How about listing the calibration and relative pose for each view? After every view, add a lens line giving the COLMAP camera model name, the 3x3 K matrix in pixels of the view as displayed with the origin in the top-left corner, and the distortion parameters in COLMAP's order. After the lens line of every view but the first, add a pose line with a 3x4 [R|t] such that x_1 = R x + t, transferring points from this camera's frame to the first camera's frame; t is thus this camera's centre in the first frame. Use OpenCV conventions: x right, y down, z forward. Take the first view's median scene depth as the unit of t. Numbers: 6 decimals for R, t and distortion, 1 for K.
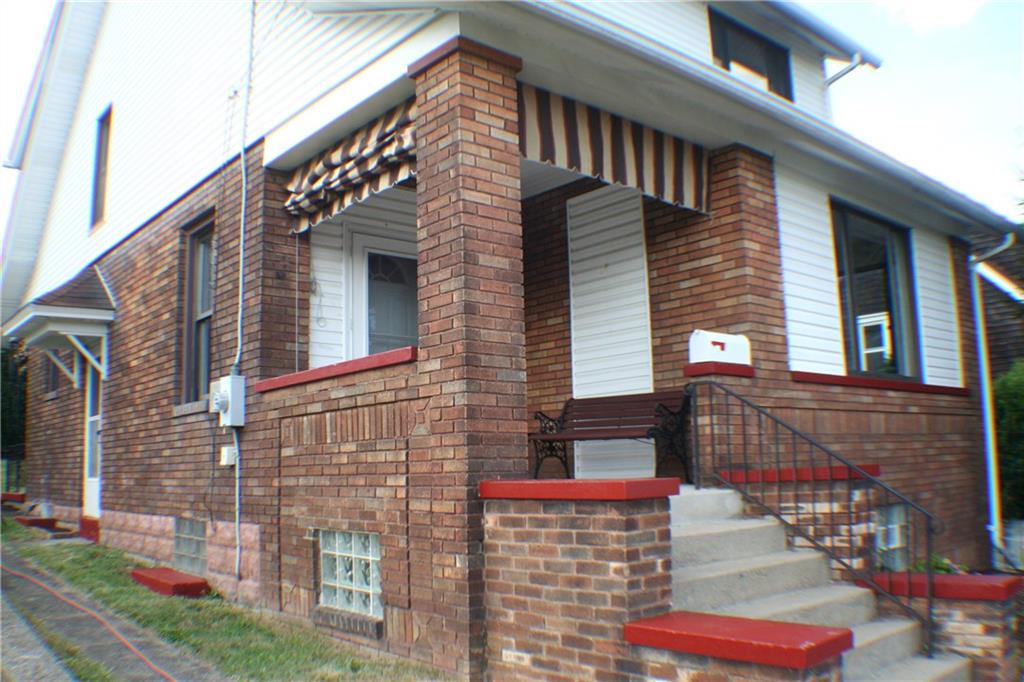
lens RADIAL K [[886.2, 0, 512.0], [0, 886.2, 341.0], [0, 0, 1]] dist [-0.109647, 0.000388]
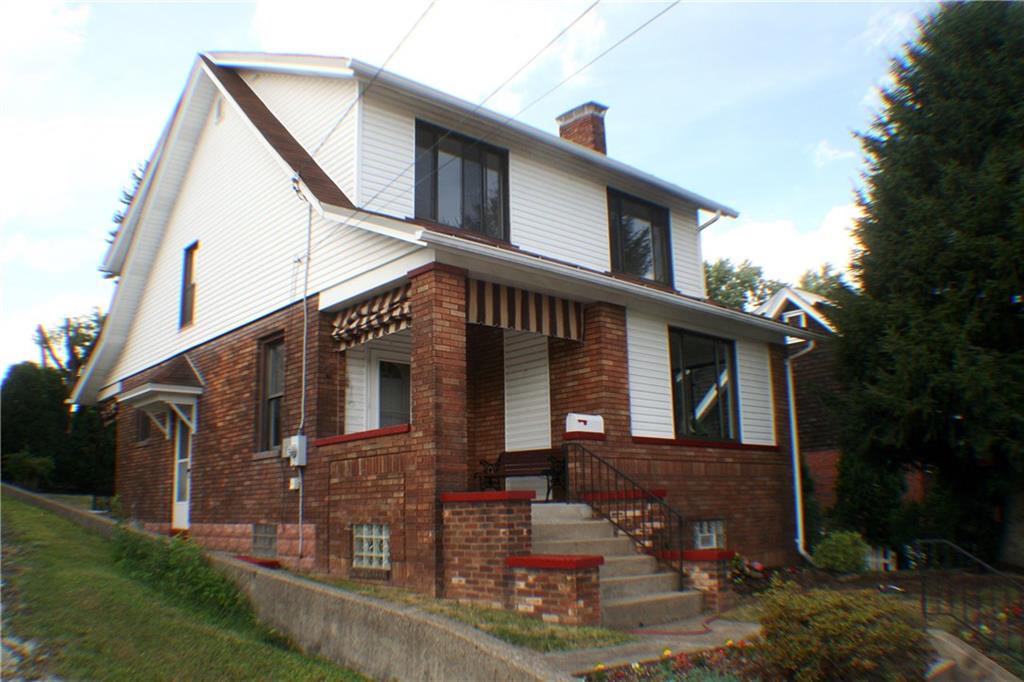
lens RADIAL K [[870.7, 0, 512.0], [0, 870.7, 341.0], [0, 0, 1]] dist [-0.177166, -0.002401]
pose [[0.999775, 0.010734, 0.018310, 0.057709], [-0.009614, 0.998142, -0.060164, -0.047343], [-0.018921, 0.059974, 0.998021, -0.674729]]
